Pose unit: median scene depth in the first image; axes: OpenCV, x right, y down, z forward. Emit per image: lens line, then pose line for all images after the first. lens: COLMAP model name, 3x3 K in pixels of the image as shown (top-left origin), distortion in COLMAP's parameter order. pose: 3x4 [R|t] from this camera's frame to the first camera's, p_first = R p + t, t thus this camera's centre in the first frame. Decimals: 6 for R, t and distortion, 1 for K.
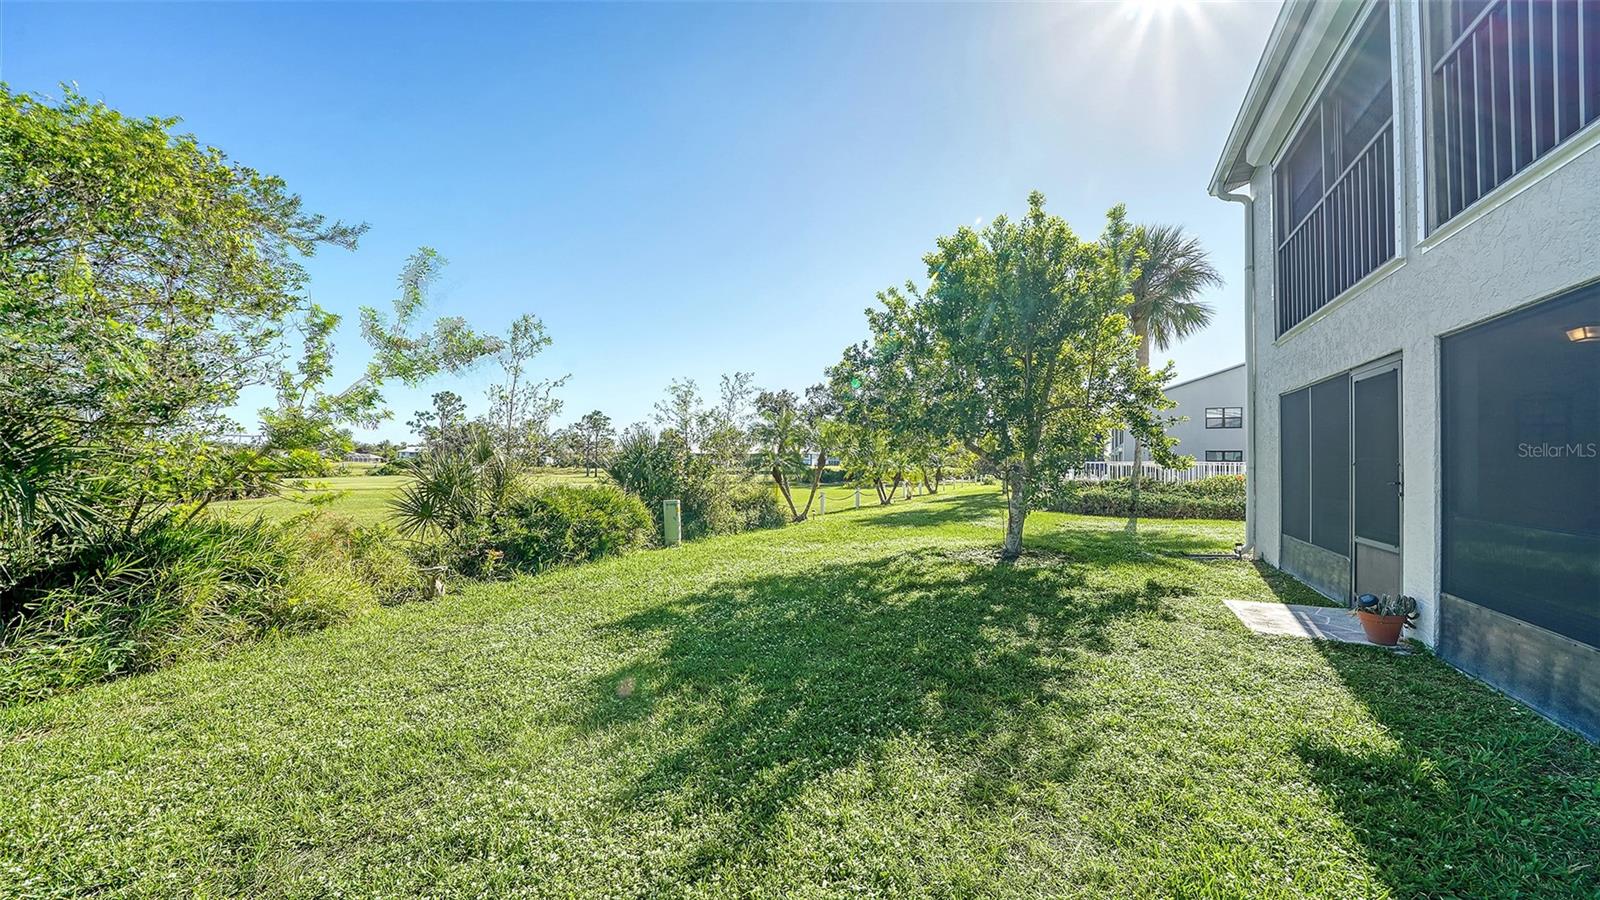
lens RADIAL K [[567.7, 0, 799.2], [0, 567.7, 456.2], [0, 0, 1]] dist [-0.018495, 0.000116]
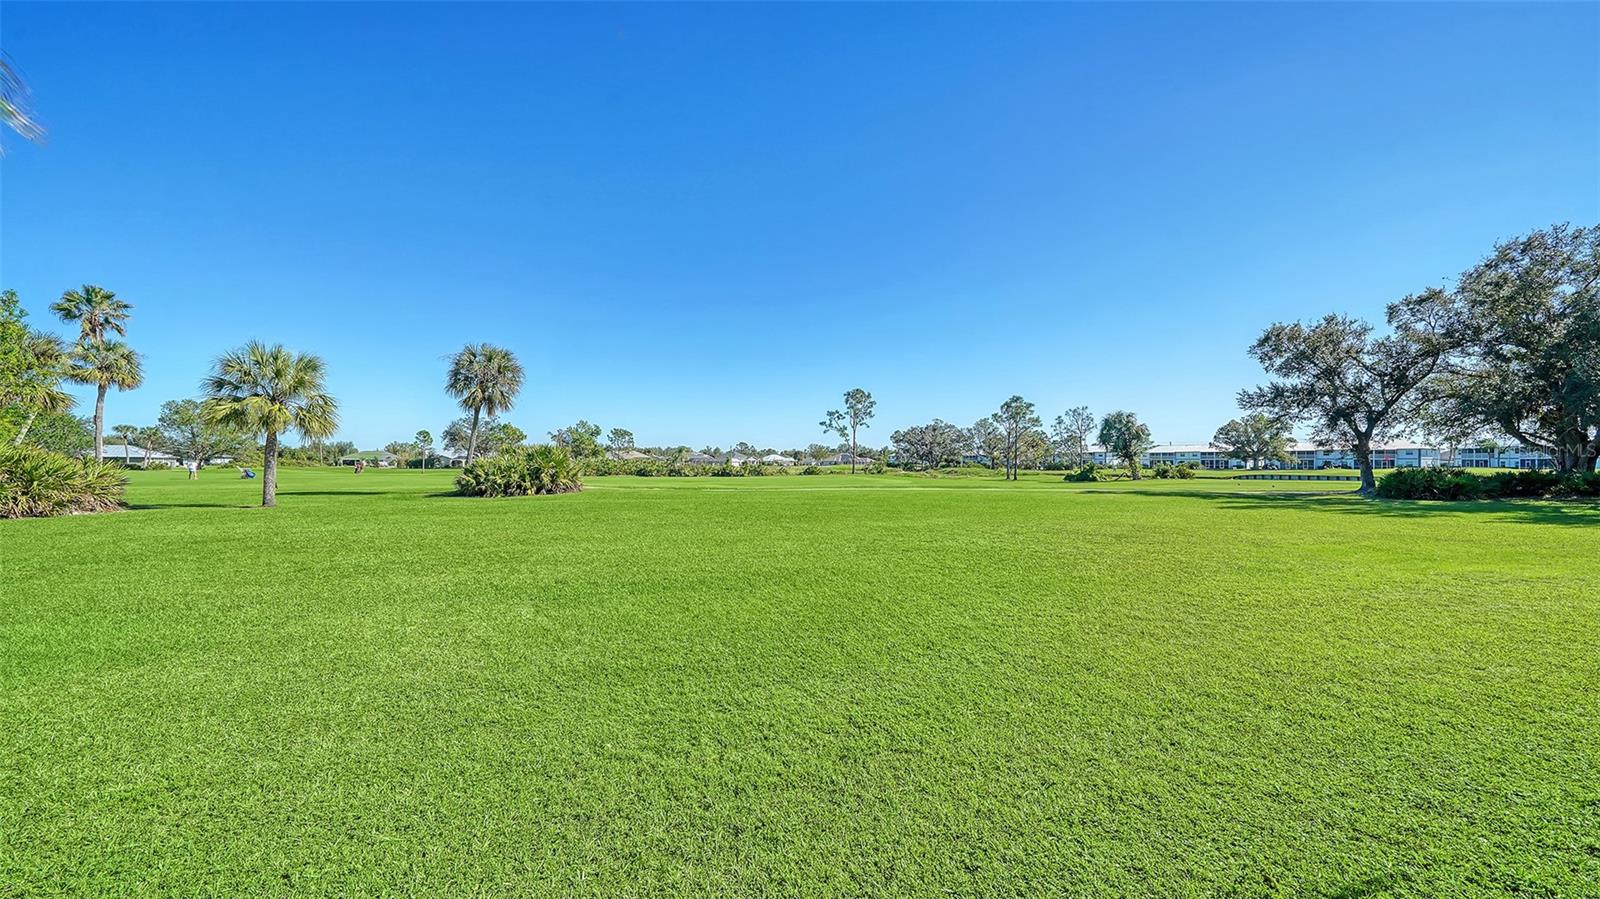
lens RADIAL K [[567.7, 0, 794.8], [0, 567.7, 460.1], [0, 0, 1]] dist [-0.018495, 0.000116]
pose [[0.678372, -0.009669, -0.734655, 0.014553], [0.010580, 0.999938, -0.003390, 0.009837], [0.734642, -0.005473, 0.678432, 0.292289]]
